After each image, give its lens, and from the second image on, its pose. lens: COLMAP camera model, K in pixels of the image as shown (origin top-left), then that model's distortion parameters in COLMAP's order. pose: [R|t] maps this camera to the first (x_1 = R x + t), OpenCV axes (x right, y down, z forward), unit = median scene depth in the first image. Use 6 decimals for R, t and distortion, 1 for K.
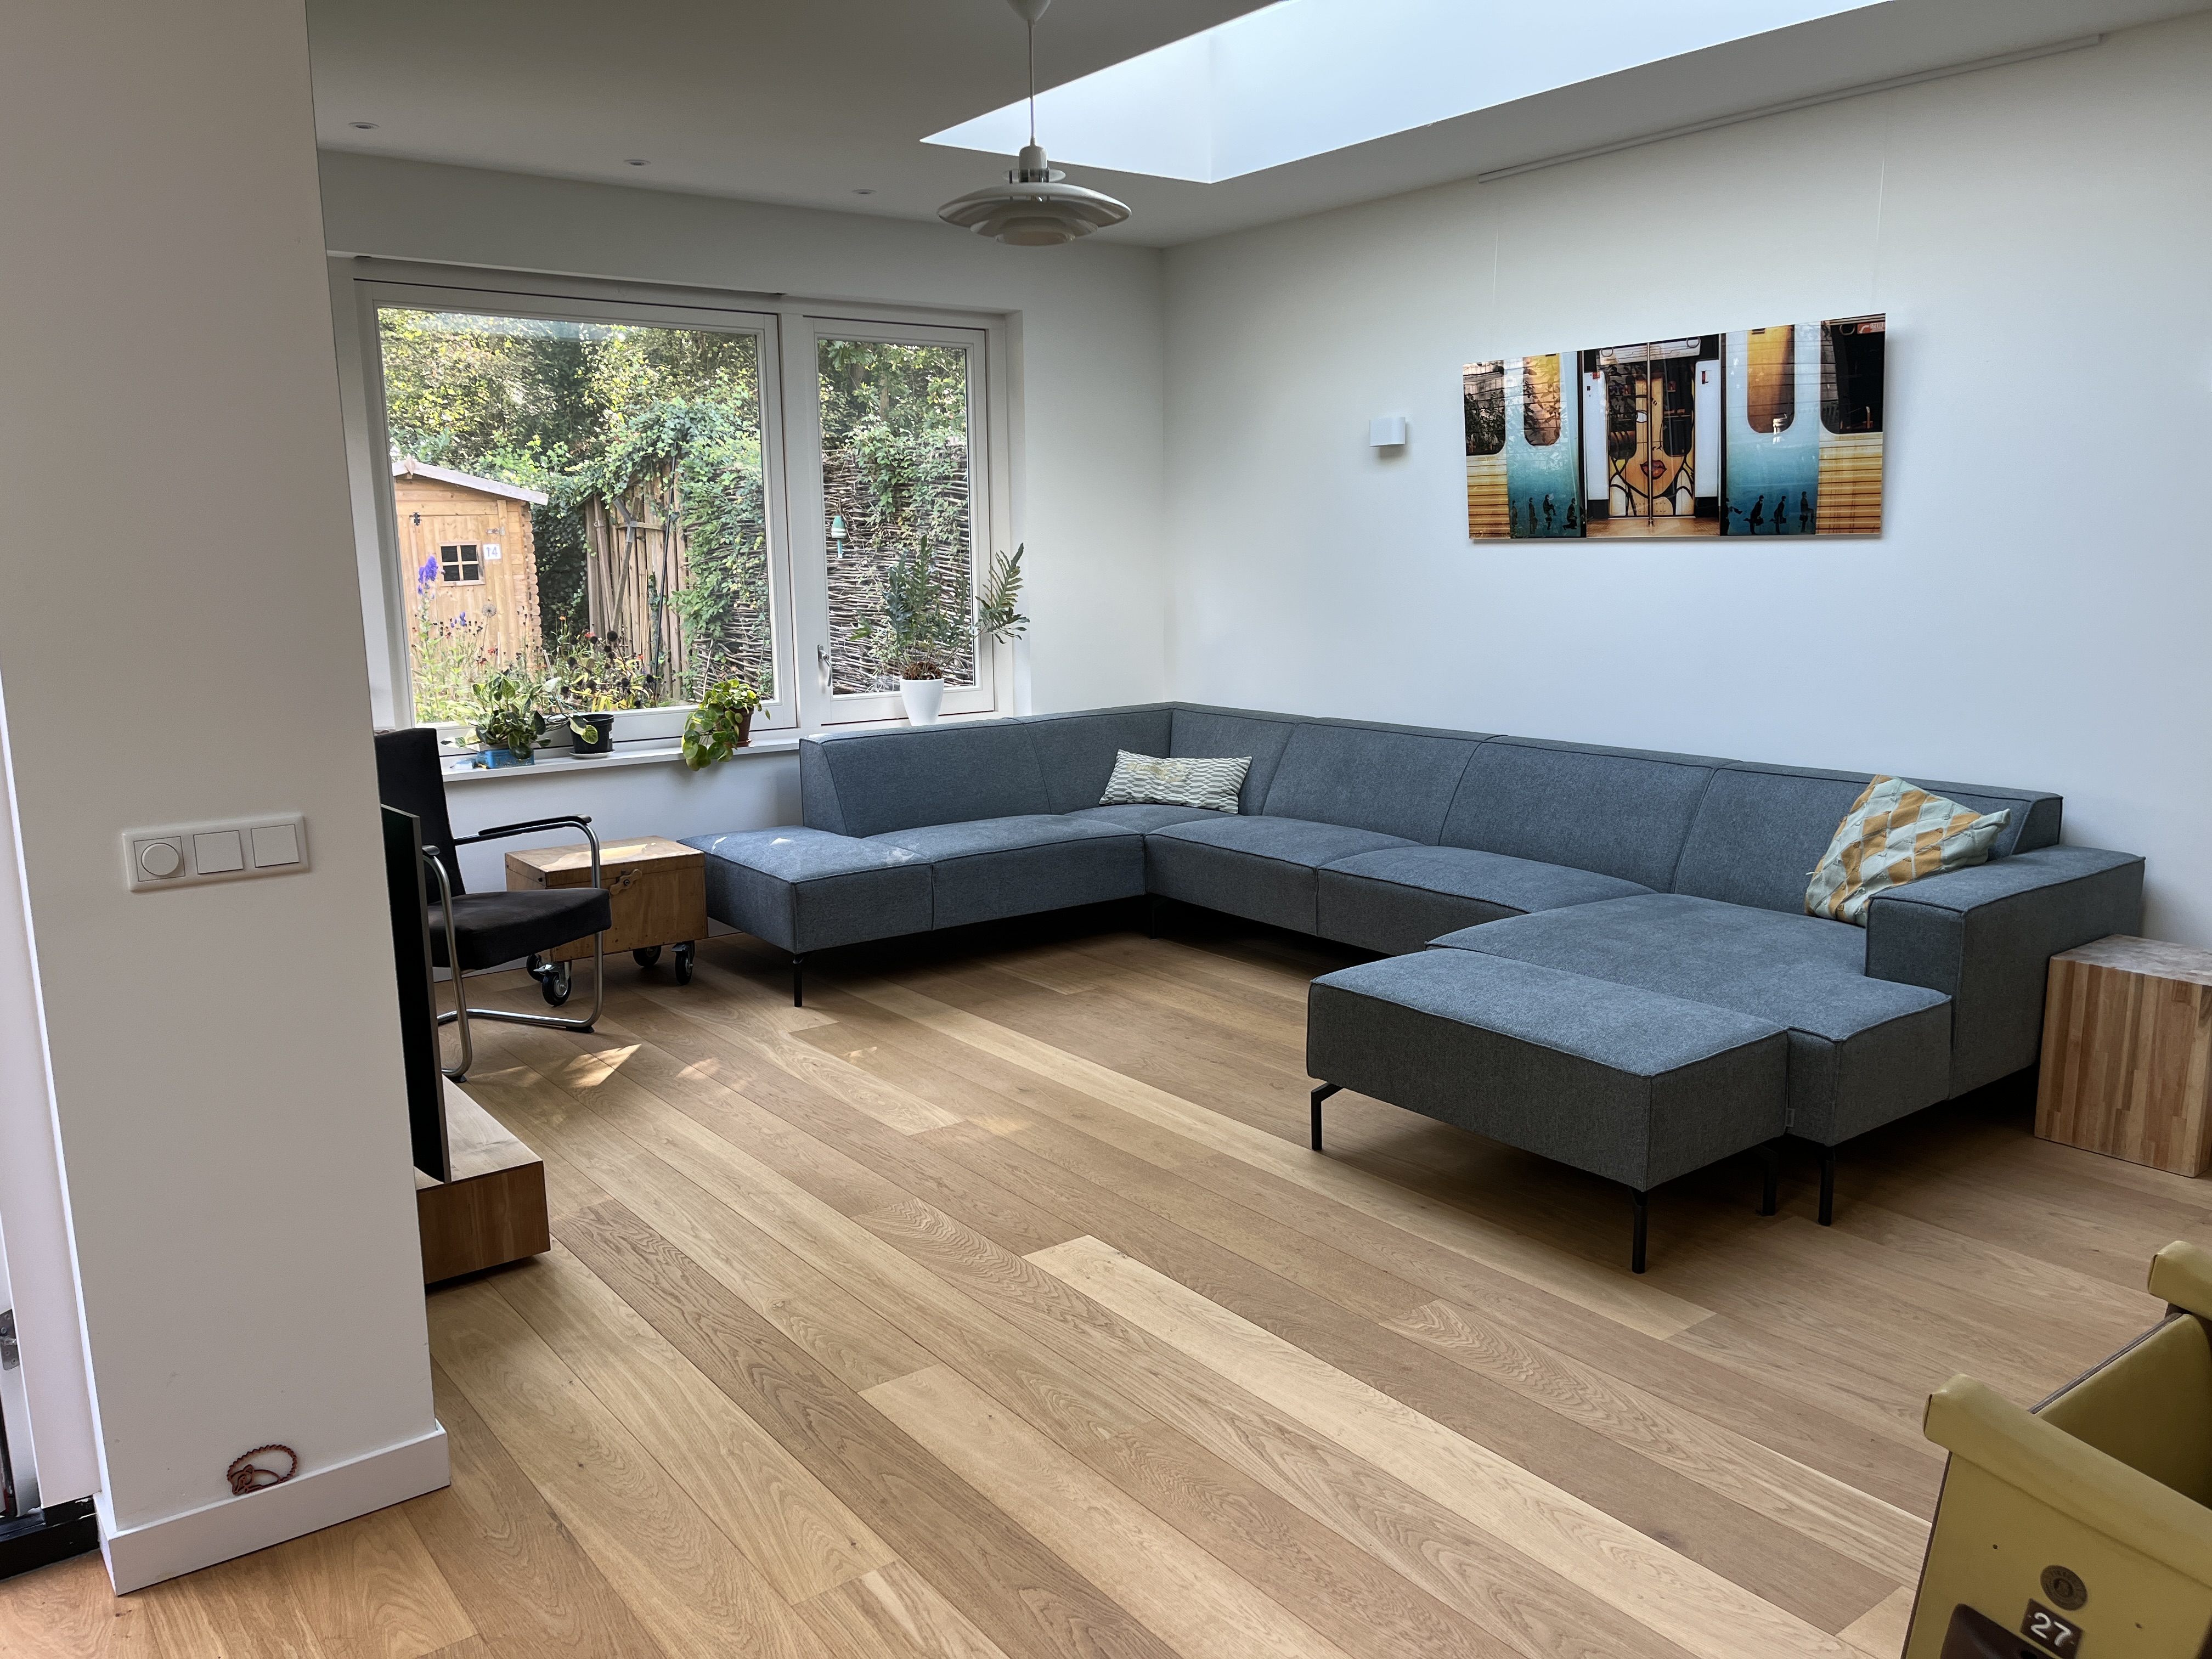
lens RADIAL K [[1662.4, 0, 1104.6], [0, 1662.4, 839.9], [0, 0, 1]] dist [0.048251, -0.003908]
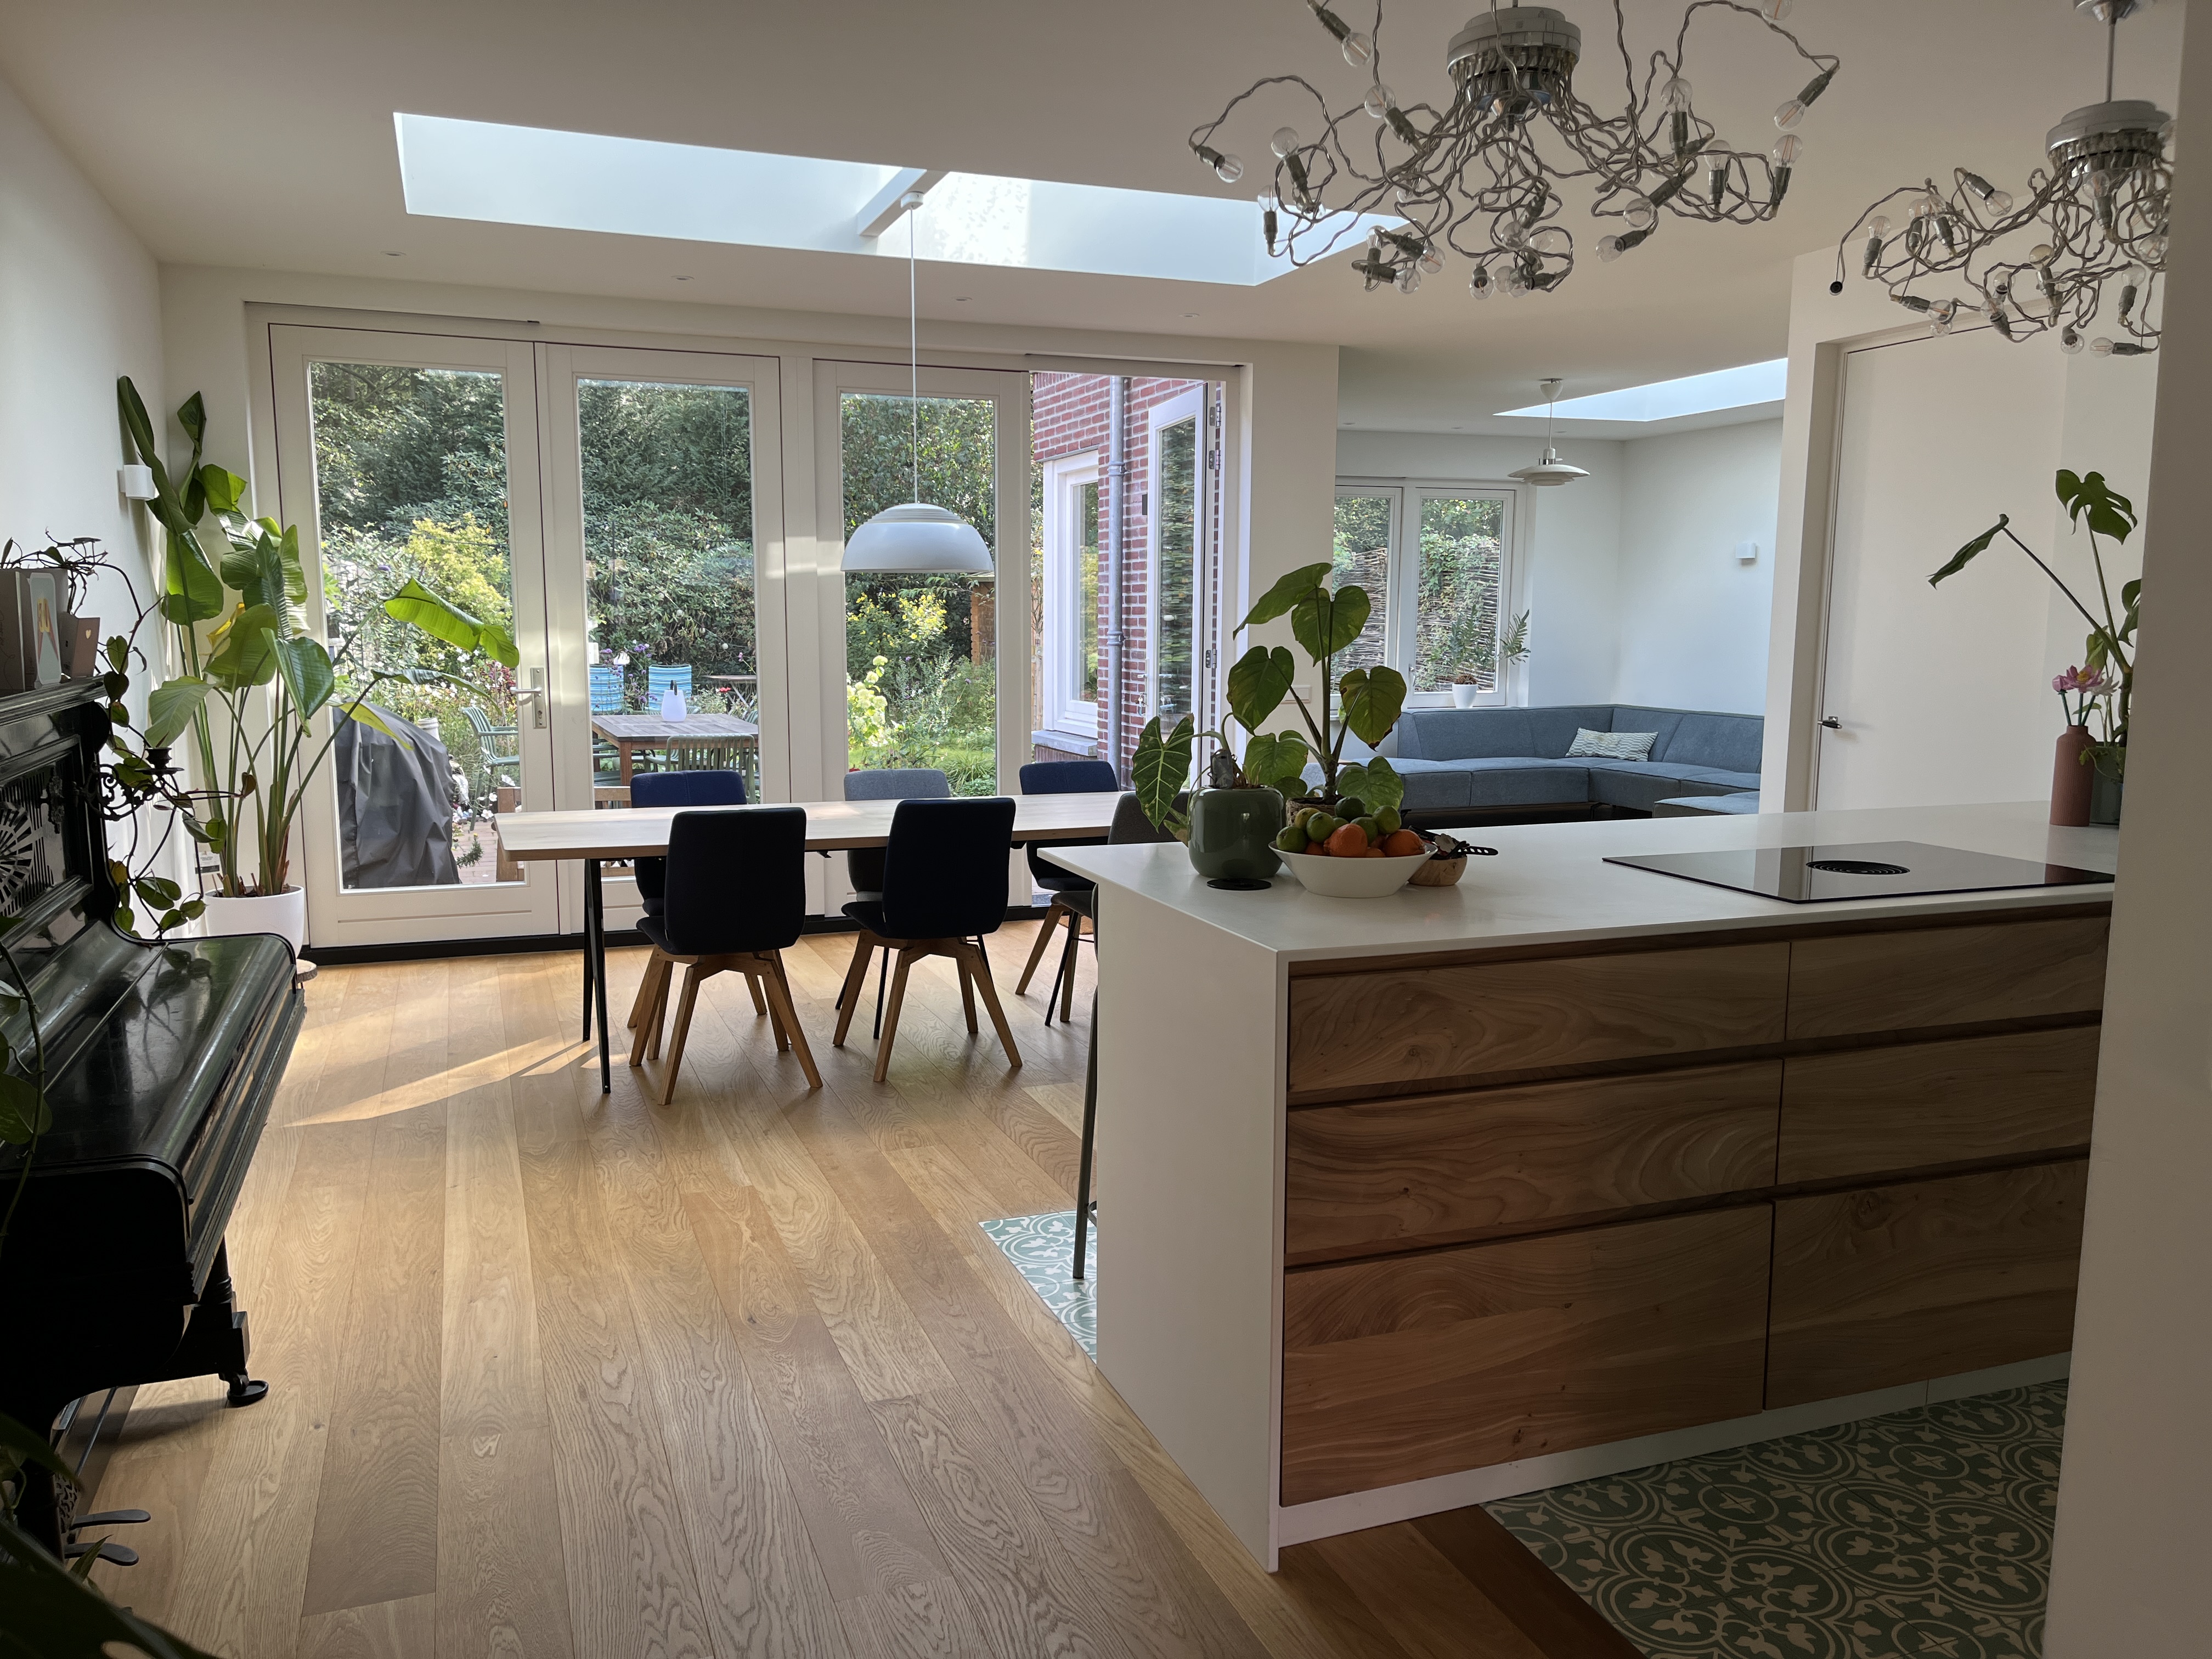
lens RADIAL K [[1662.4, 0, 1096.8], [0, 1662.4, 824.7], [0, 0, 1]] dist [0.048251, -0.003908]
pose [[0.957548, 0.056625, -0.282656, 0.025250], [-0.071044, 0.996630, -0.041016, 0.156144], [0.279381, 0.059356, 0.958344, -0.816094]]
